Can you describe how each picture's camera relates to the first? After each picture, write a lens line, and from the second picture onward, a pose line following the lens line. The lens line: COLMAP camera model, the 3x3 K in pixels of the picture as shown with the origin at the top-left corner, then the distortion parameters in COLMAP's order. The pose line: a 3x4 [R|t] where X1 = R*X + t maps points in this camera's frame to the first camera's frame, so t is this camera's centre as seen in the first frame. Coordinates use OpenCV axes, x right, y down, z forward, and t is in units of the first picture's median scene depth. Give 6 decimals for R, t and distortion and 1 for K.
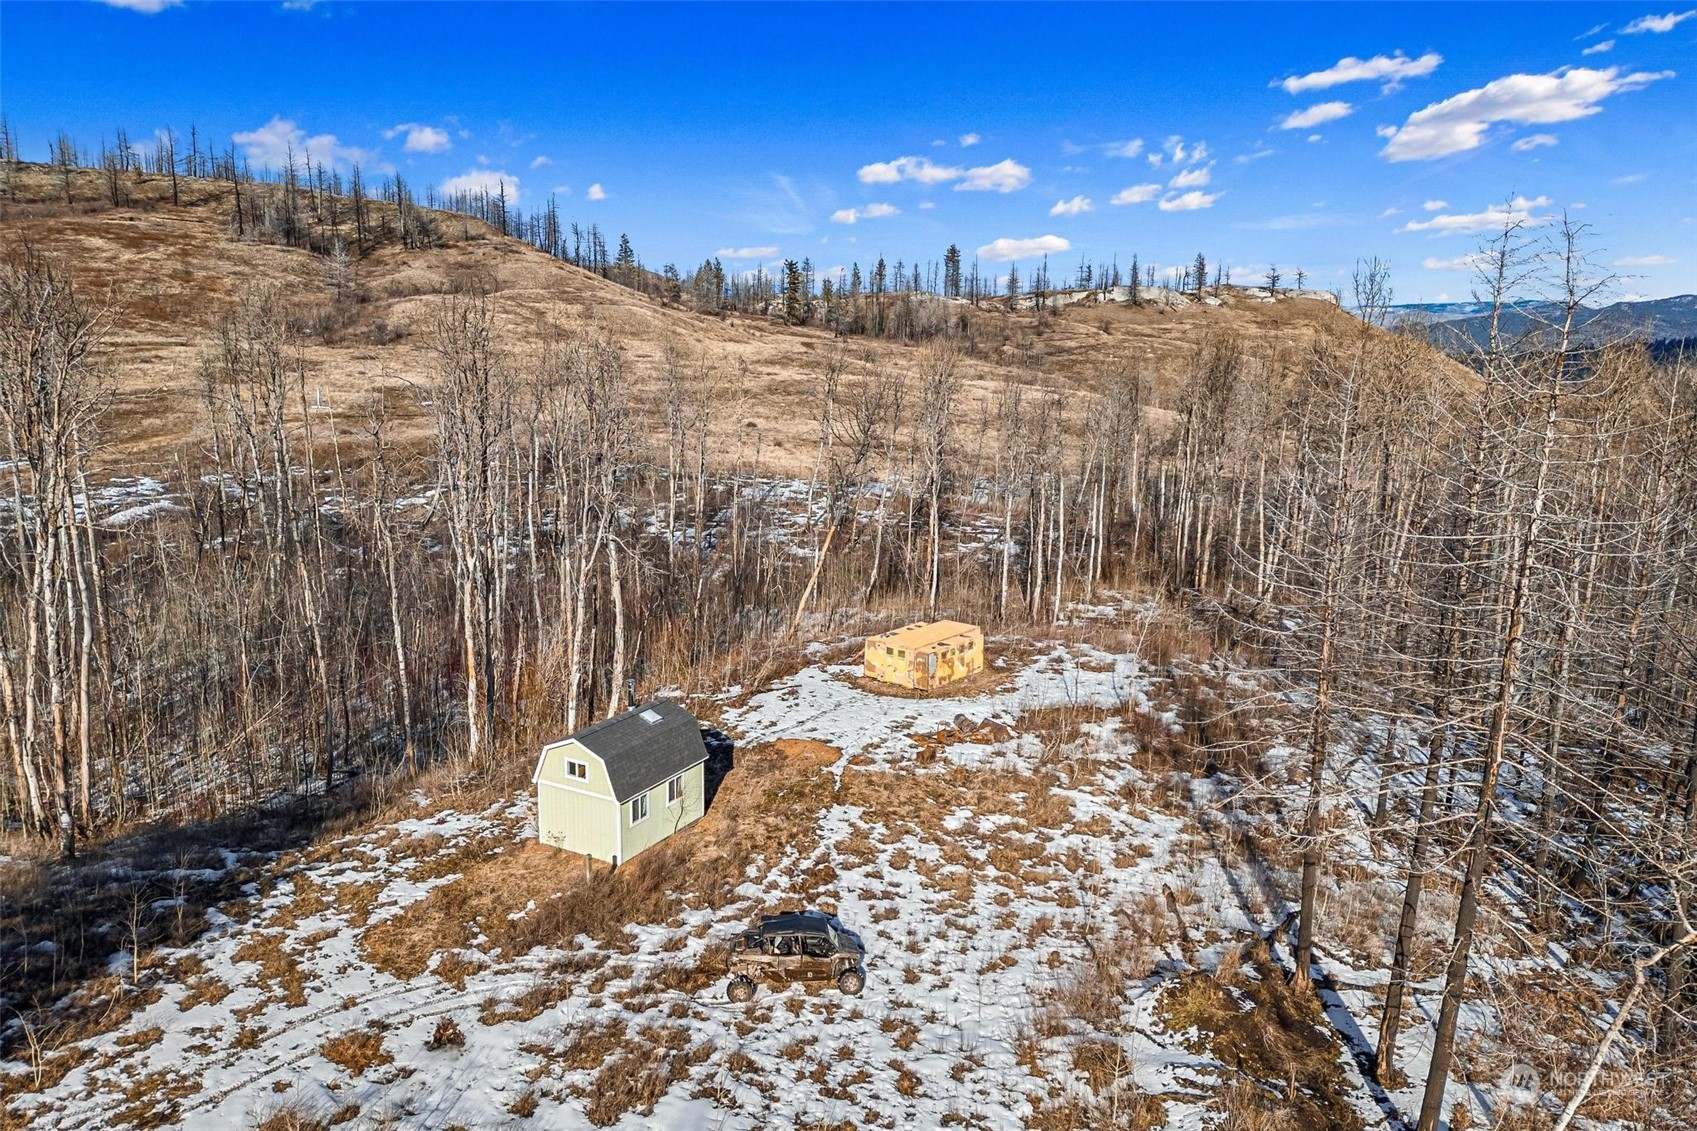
lens RADIAL K [[1176.3, 0, 848.5], [0, 1176.3, 565.5], [0, 0, 1]] dist [0.067714, -0.002012]
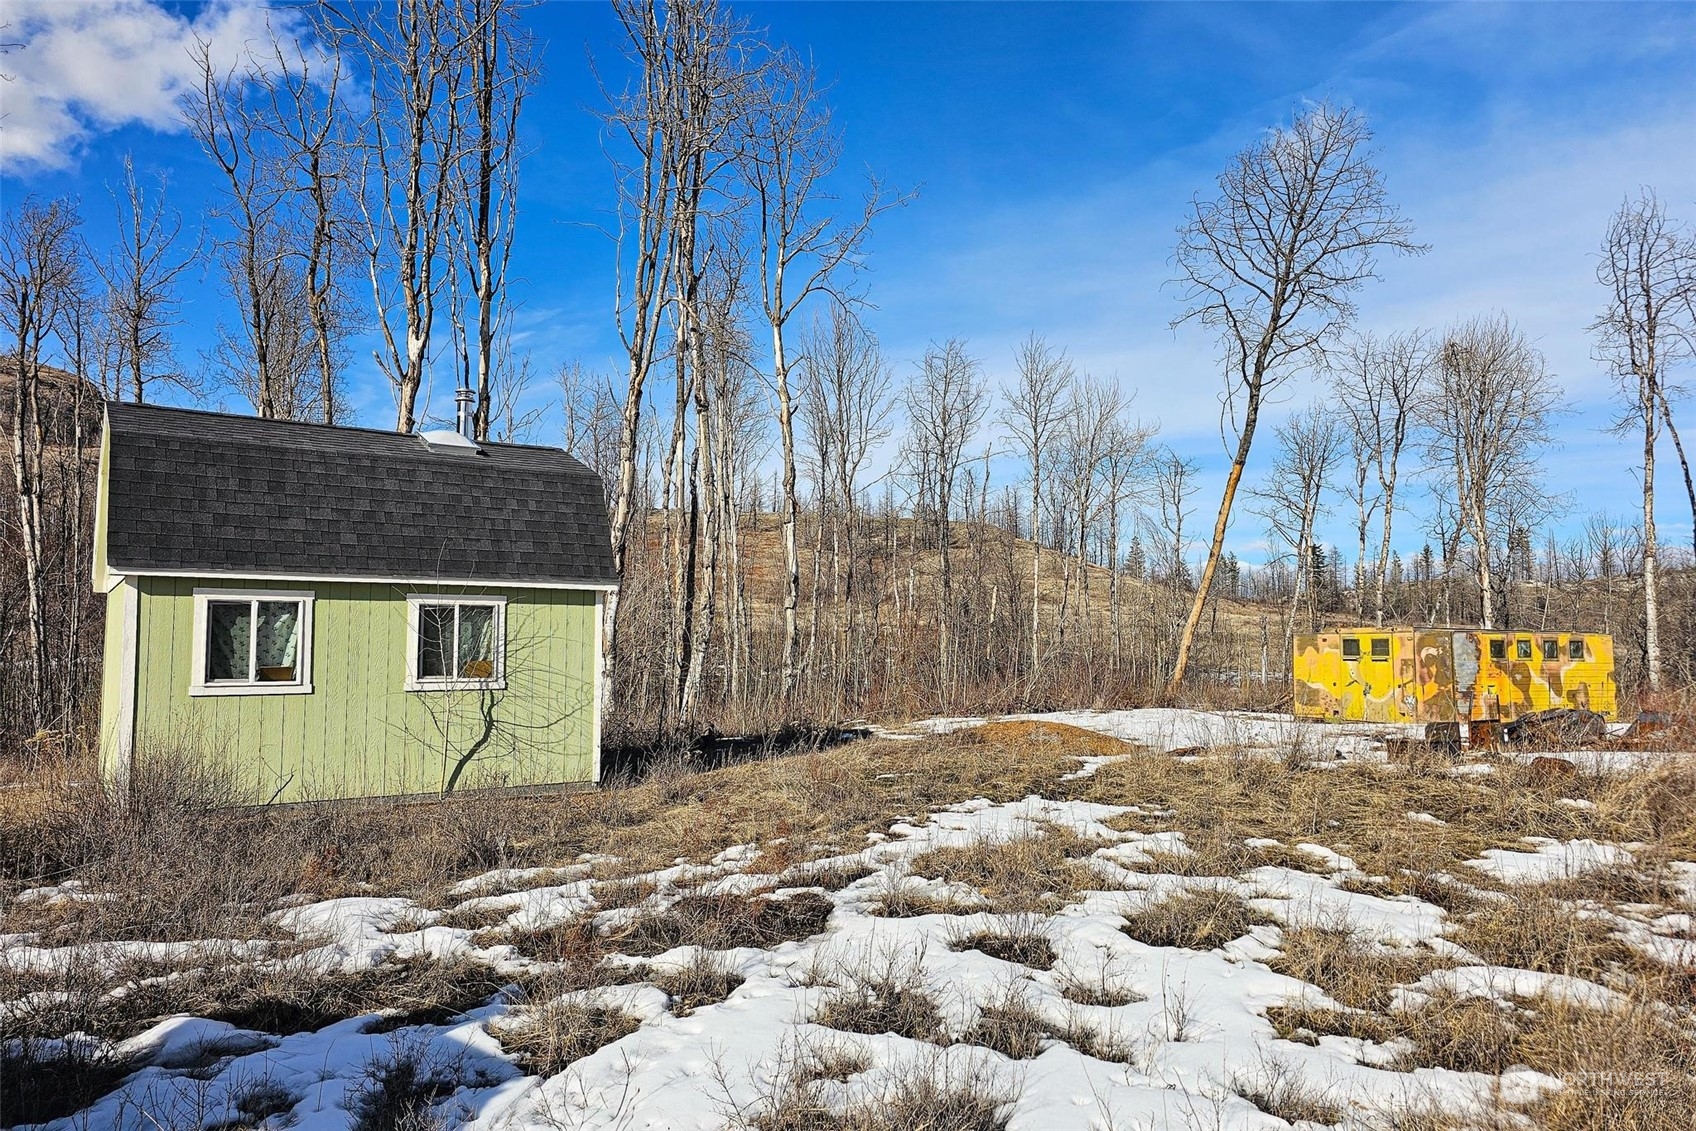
lens RADIAL K [[1124.5, 0, 848.0], [0, 1124.5, 565.5], [0, 0, 1]] dist [0.056328, -0.002321]
pose [[0.899864, -0.052225, -0.433033, 0.077071], [-0.073278, 0.960593, -0.268125, 0.253342], [0.429972, 0.273008, 0.860576, 0.822438]]
